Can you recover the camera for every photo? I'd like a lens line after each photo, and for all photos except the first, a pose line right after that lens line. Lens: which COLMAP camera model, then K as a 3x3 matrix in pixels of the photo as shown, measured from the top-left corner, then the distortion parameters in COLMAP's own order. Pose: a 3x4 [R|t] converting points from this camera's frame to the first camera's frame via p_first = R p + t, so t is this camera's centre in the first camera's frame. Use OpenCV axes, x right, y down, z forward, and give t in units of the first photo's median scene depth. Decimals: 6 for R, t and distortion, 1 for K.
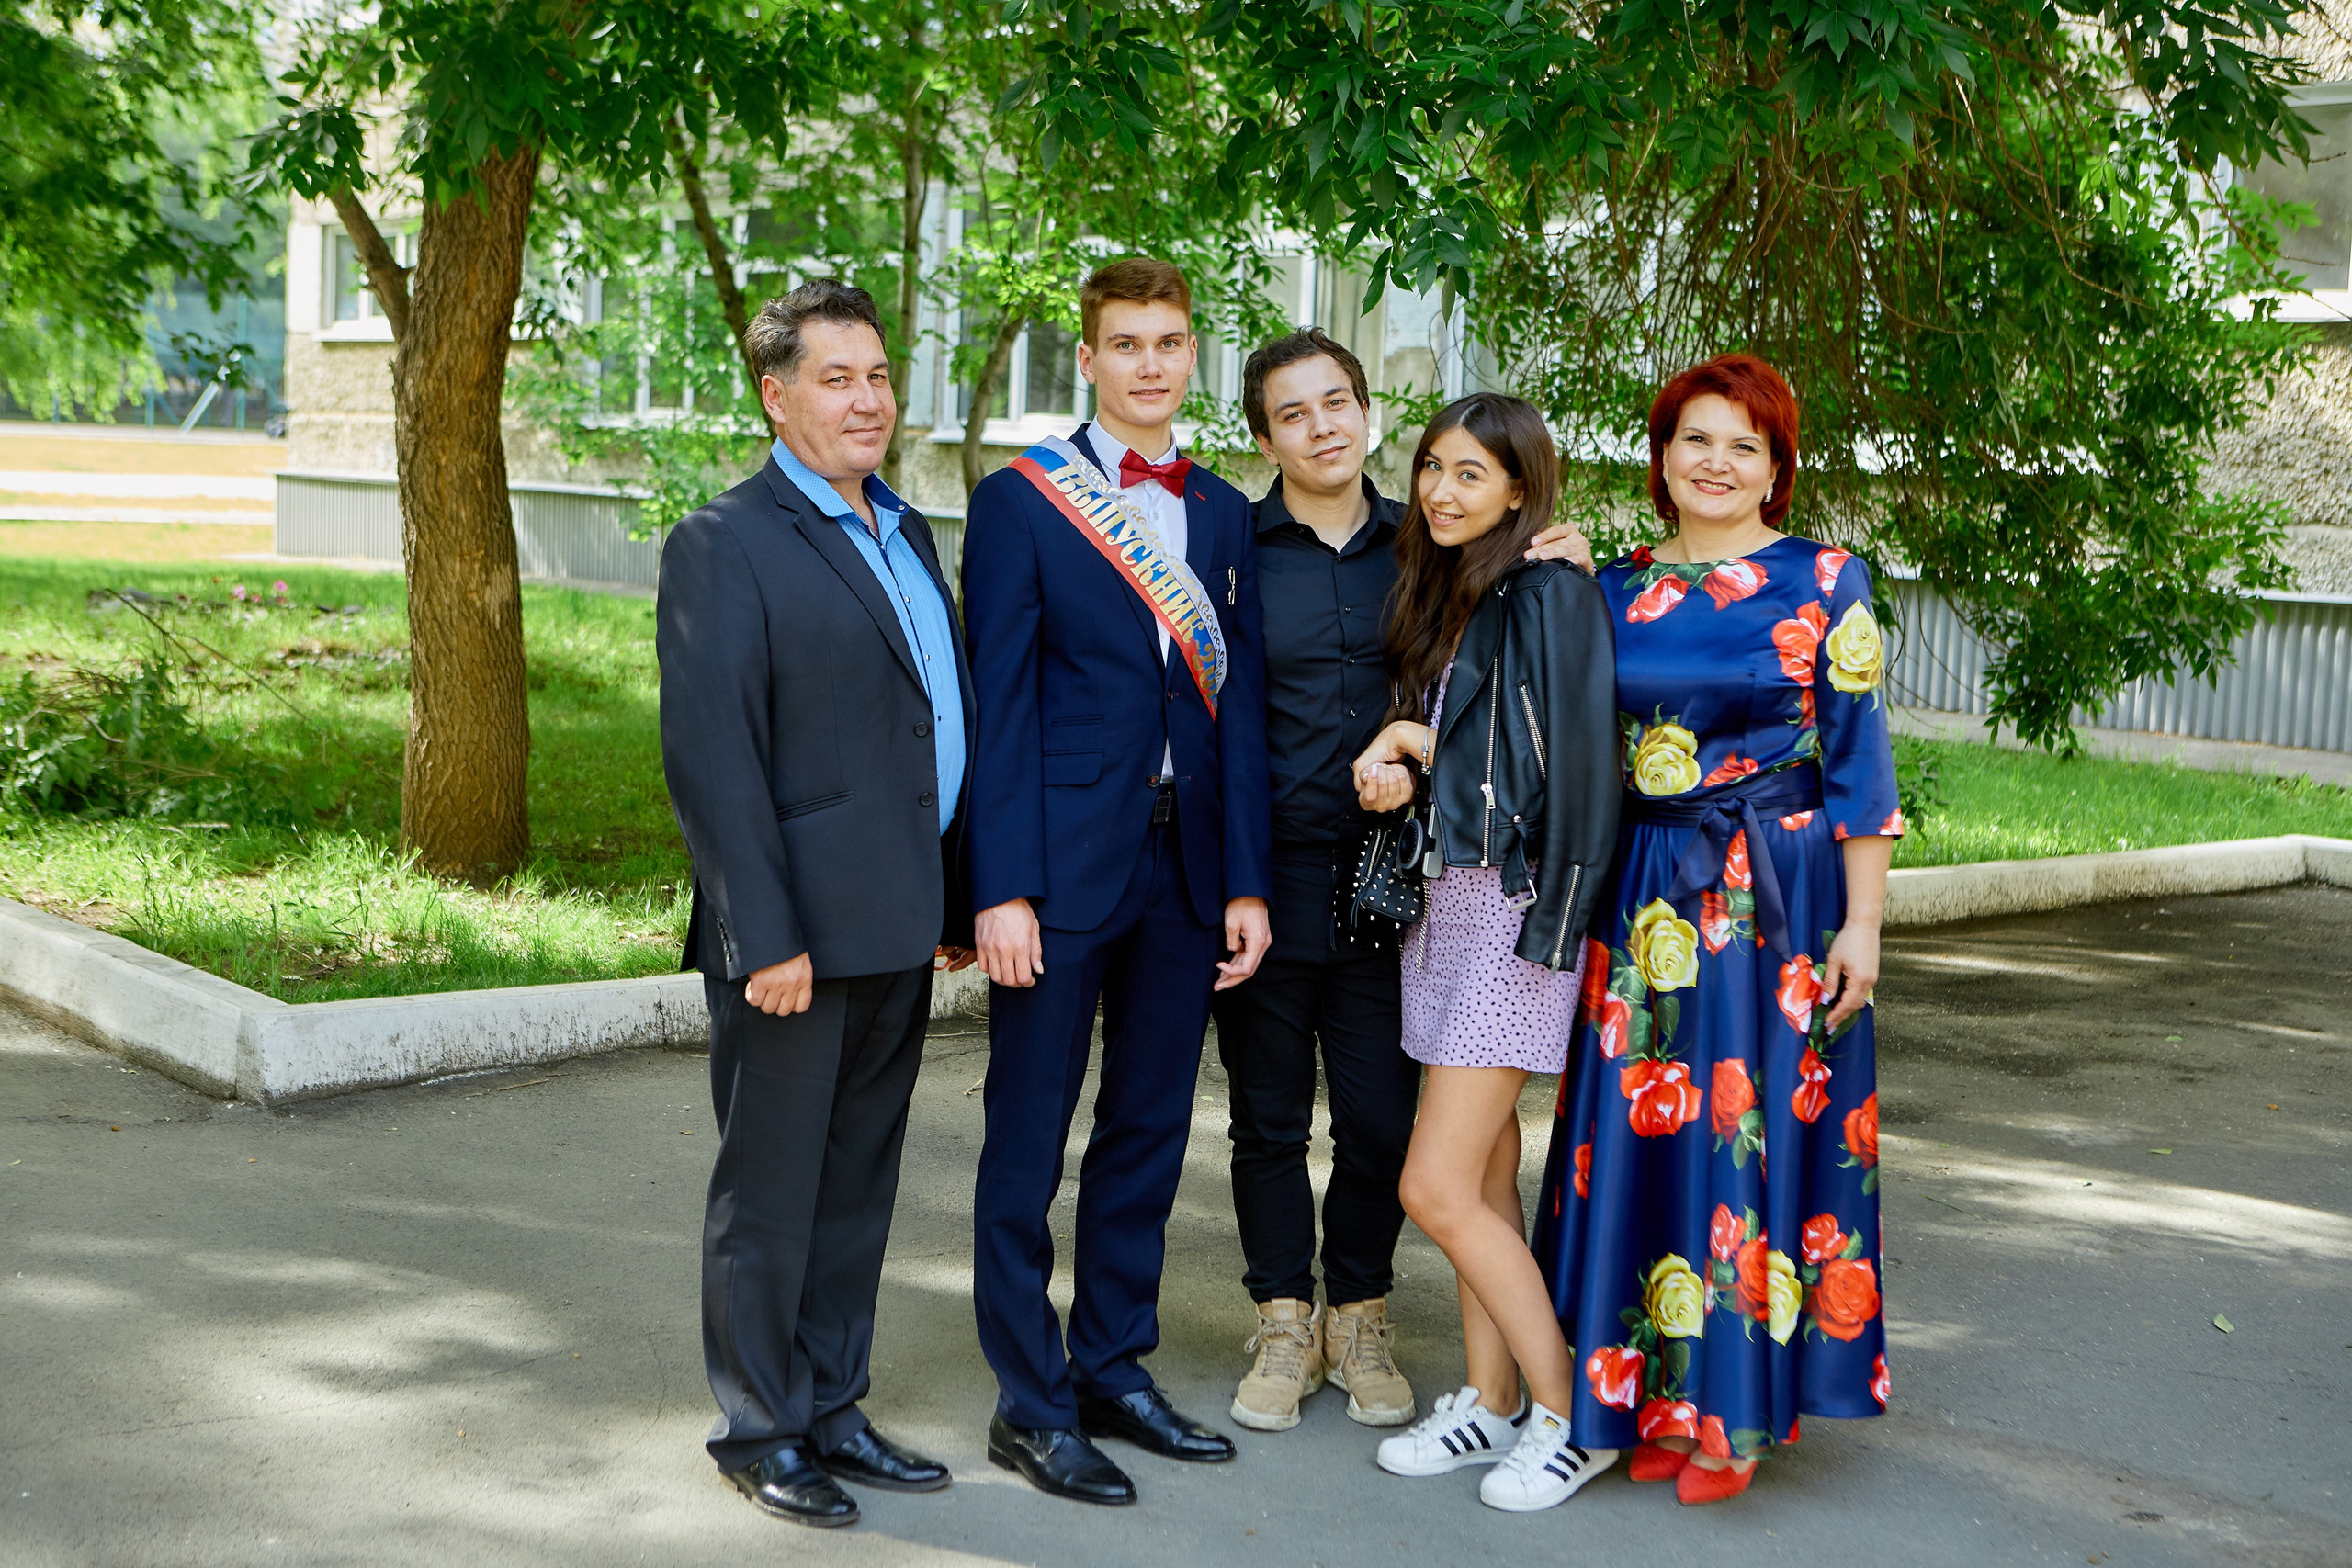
lens RADIAL K [[3504.3, 0, 1174.4], [0, 3504.3, 783.3], [0, 0, 1]] dist [0.049460, 0.054539]
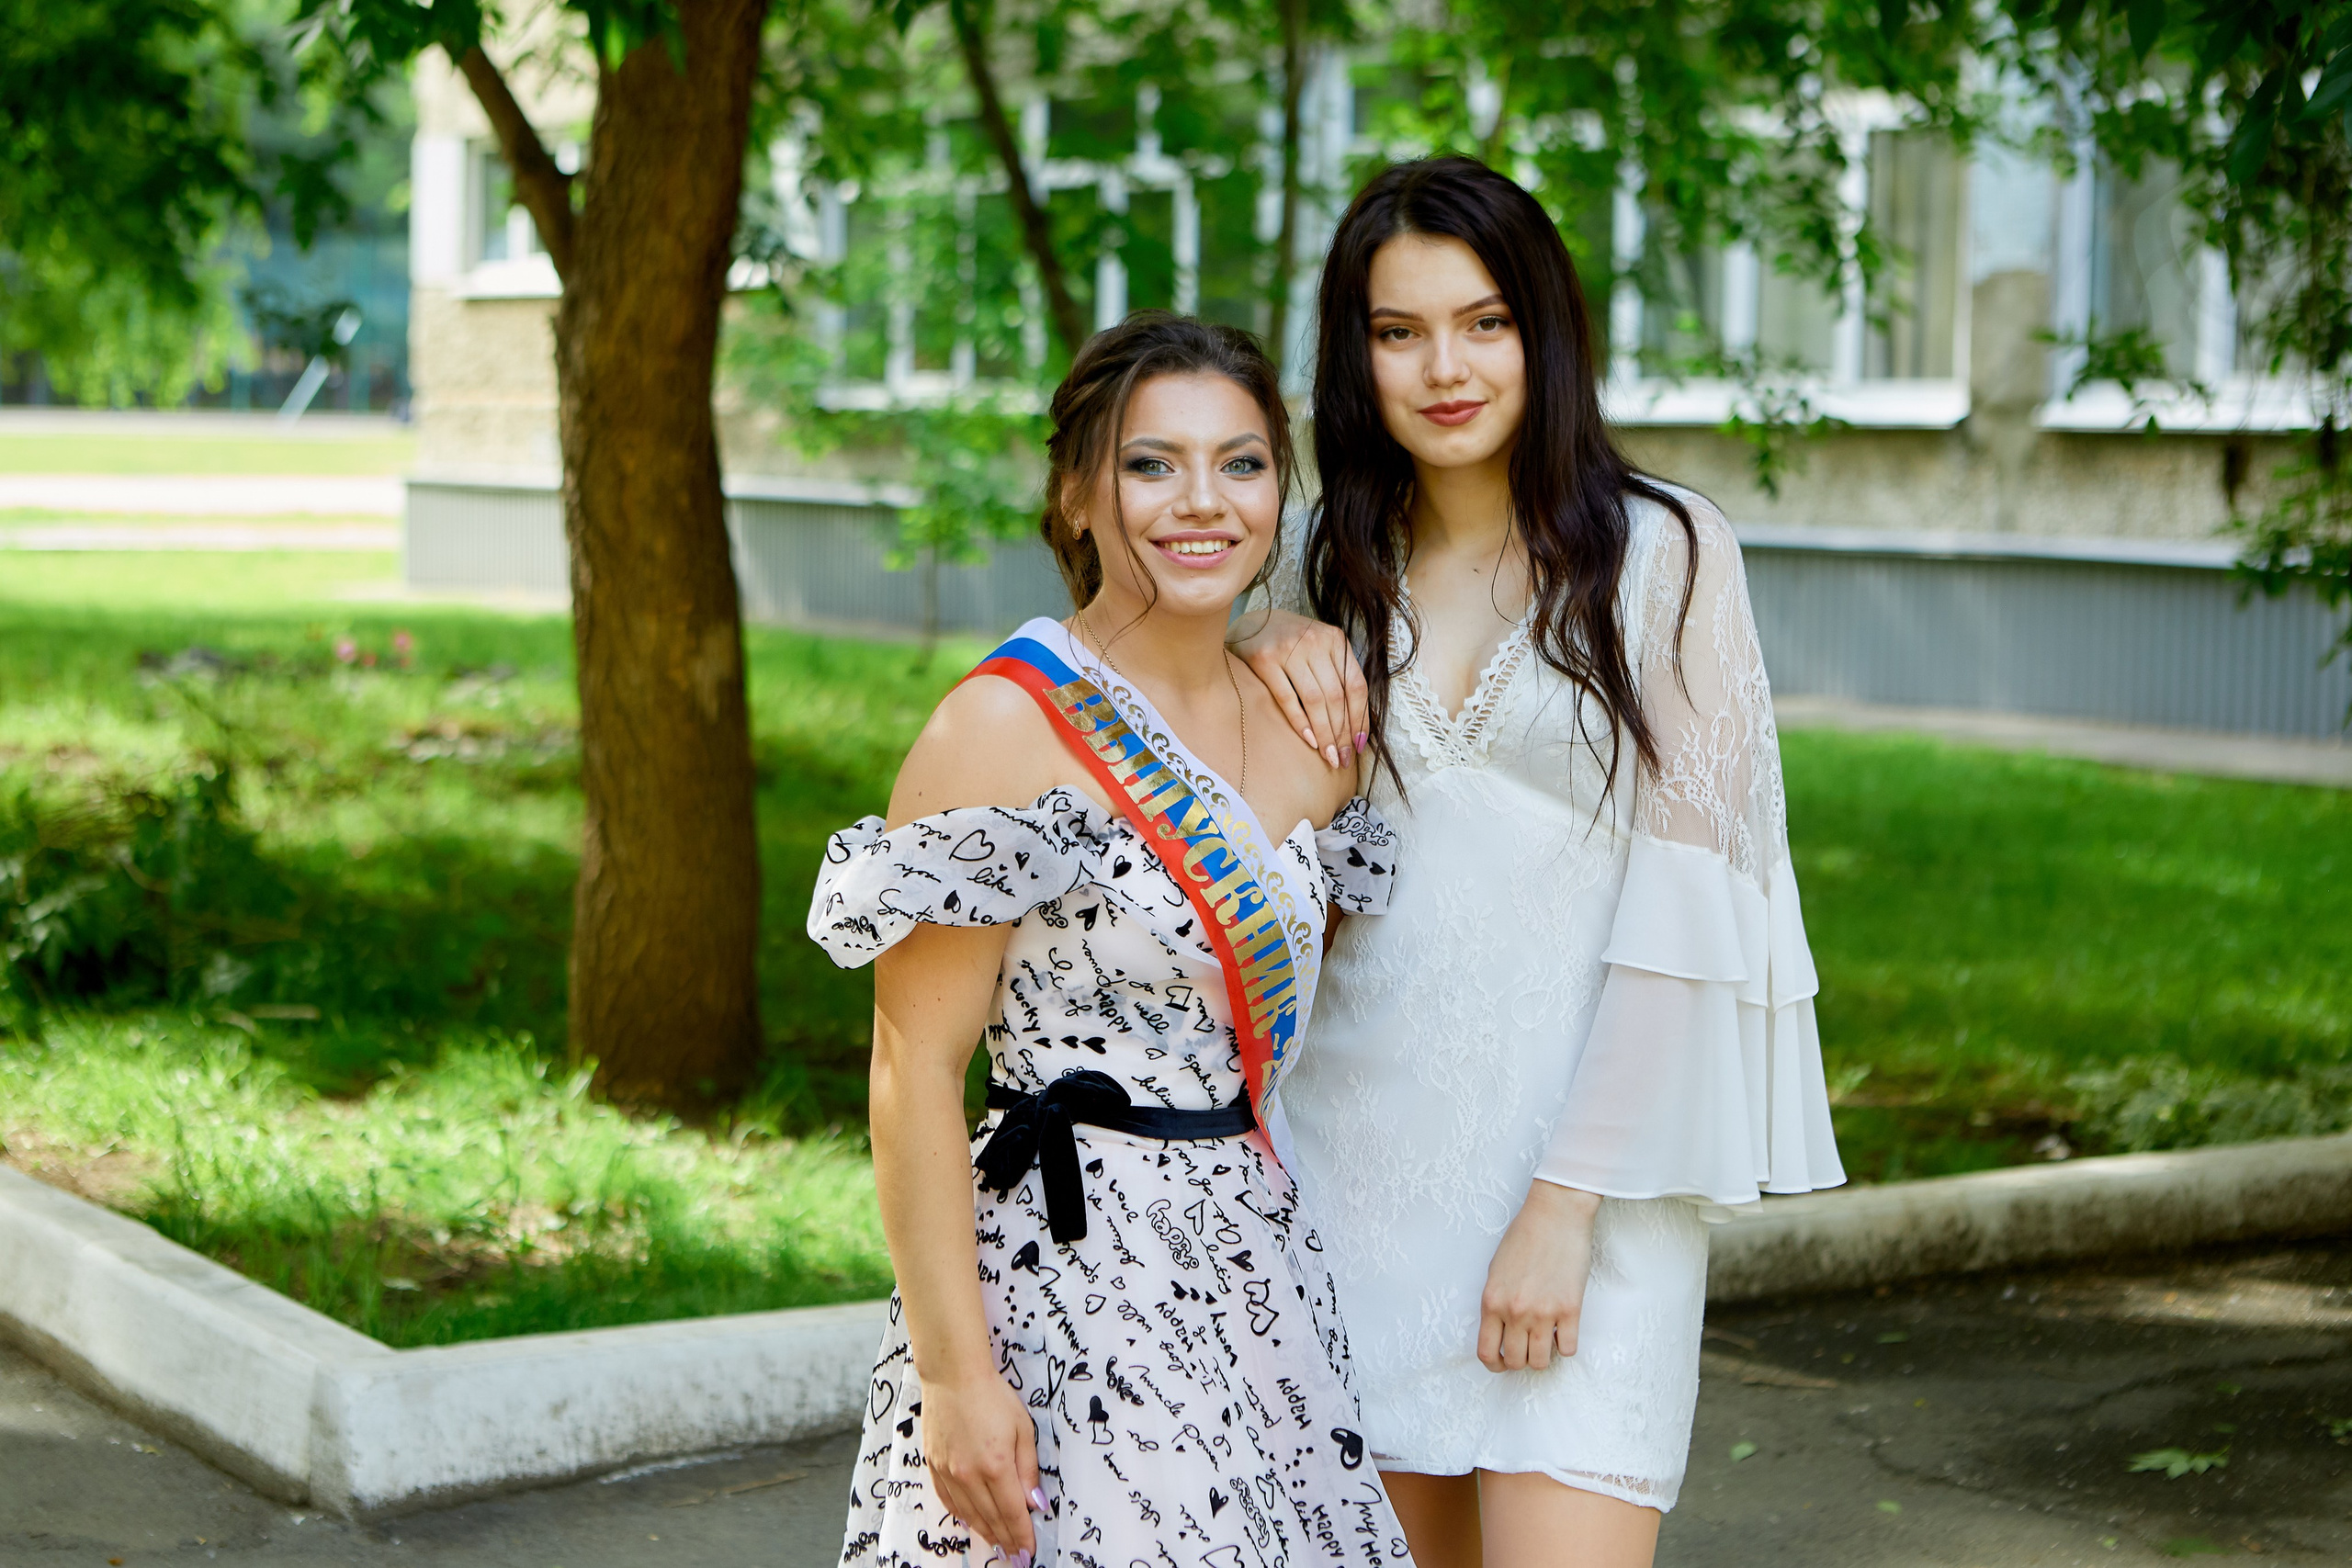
lens RADIAL K [[4621.8, 0, 1171.8], [0, 4621.8, 784.1], [0, 0, 1]] dist [0.019151, 0.310985]
pose [[0.996055, -0.010754, -0.088089, -0.027118], [0.009254, 0.999806, -0.017415, -0.013845], [0.088259, 0.016531, 0.995960, 0.128134]]
